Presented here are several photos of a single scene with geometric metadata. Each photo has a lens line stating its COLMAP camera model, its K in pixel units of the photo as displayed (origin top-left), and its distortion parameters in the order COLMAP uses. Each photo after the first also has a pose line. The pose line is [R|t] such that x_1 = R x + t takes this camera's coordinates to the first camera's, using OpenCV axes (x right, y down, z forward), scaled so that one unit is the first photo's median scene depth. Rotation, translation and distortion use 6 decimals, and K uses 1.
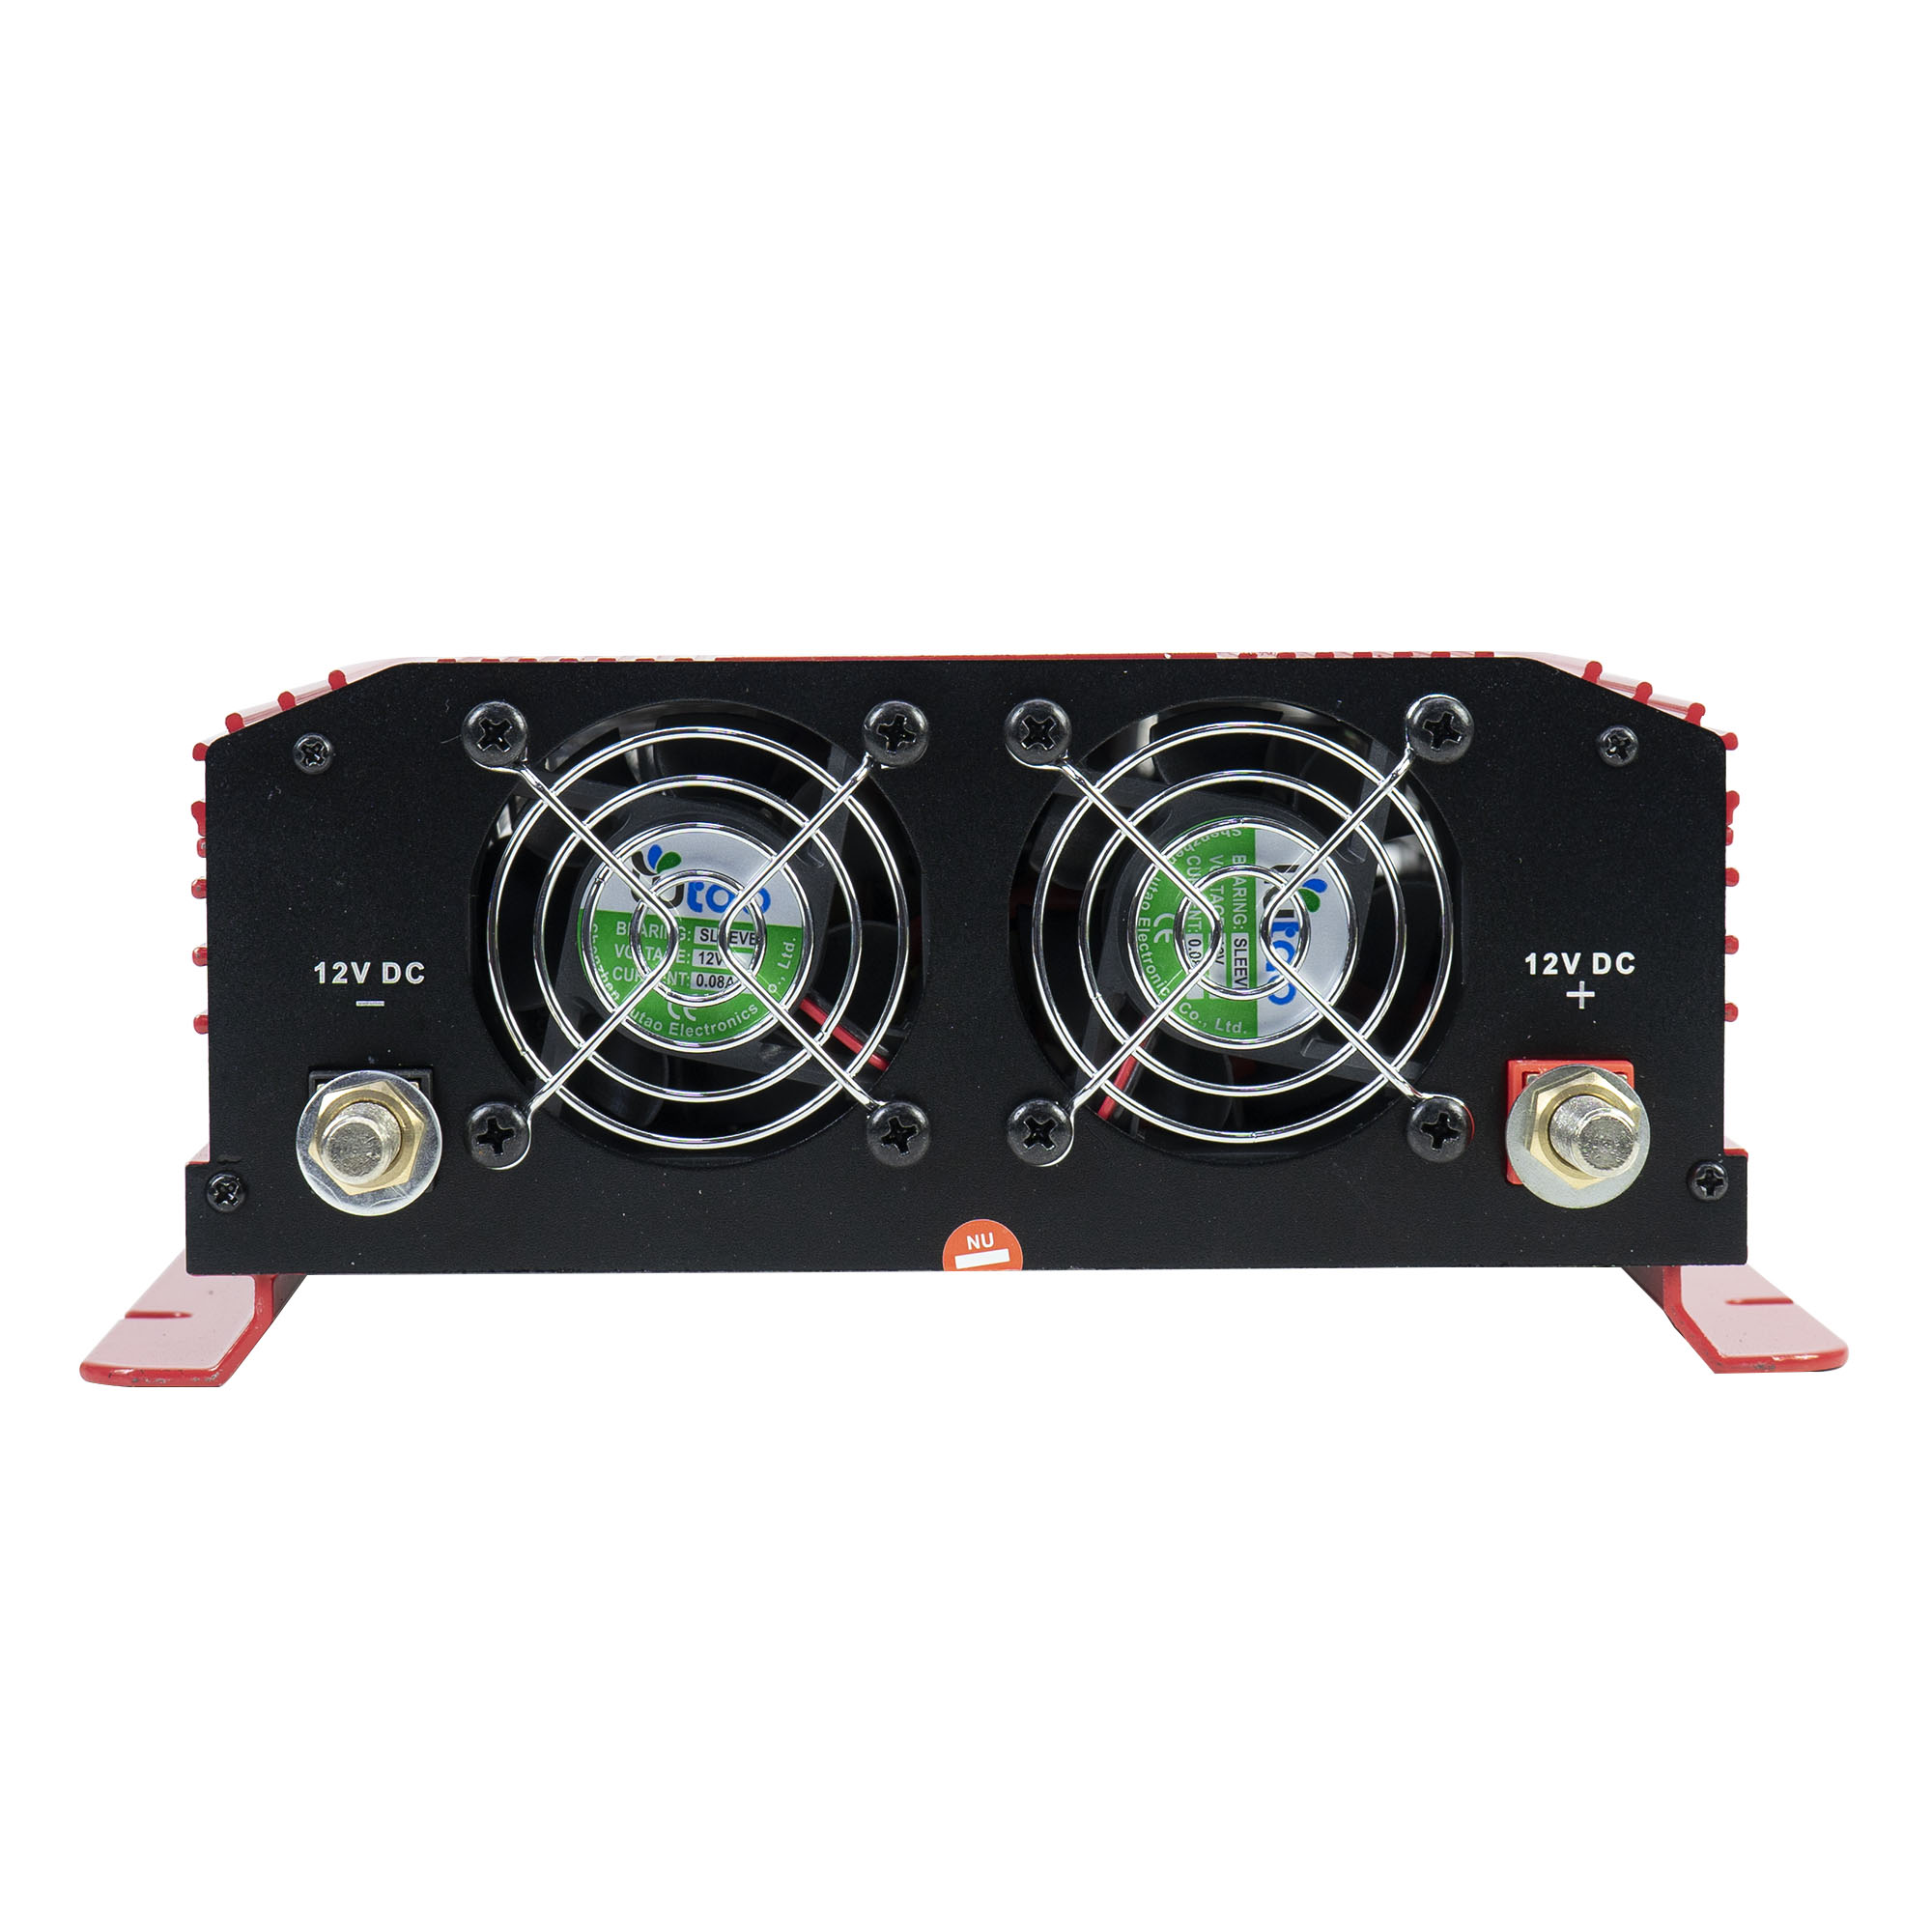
lens RADIAL K [[4097.8, 0, 1065.9], [0, 4097.8, 968.9], [0, 0, 1]] dist [0.048438, -0.154009]
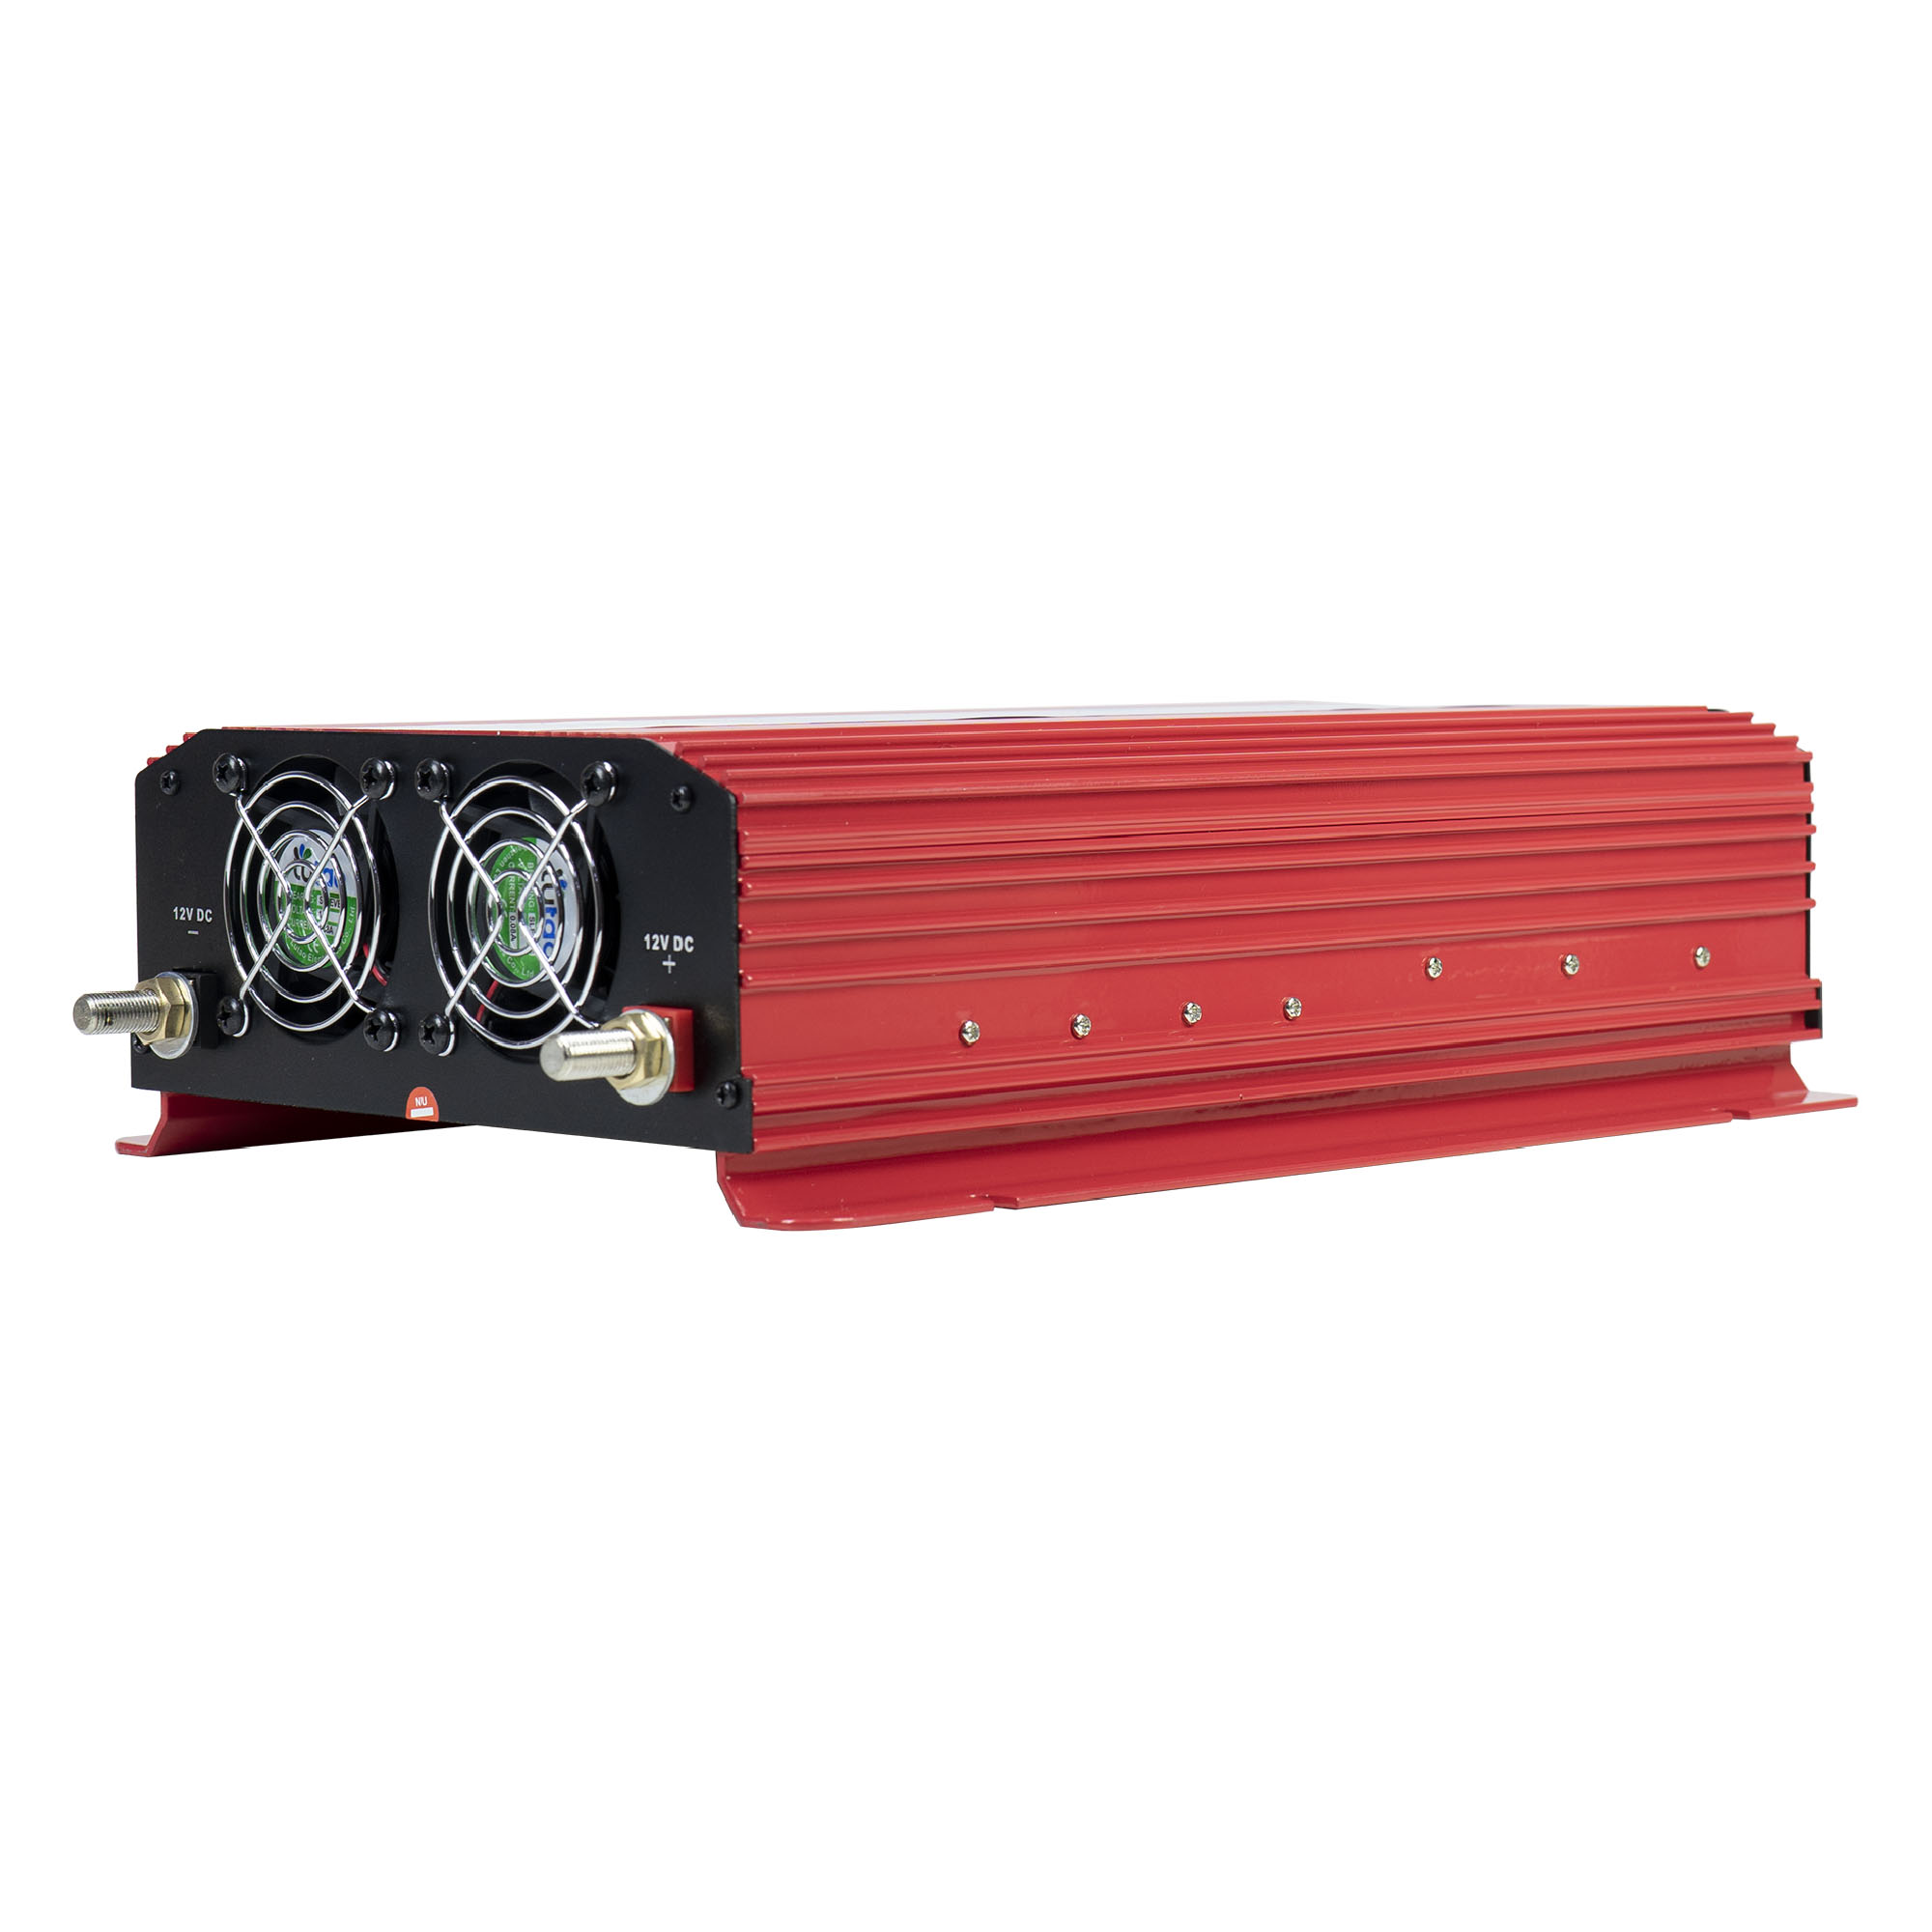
lens RADIAL K [[4097.8, 0, 1065.9], [0, 4097.8, 968.9], [0, 0, 1]] dist [0.048438, -0.154009]
pose [[0.757345, 0.053359, -0.650831, 1.206880], [-0.060584, 0.998099, 0.011330, -0.017576], [0.650198, 0.030849, 0.759138, -0.039397]]
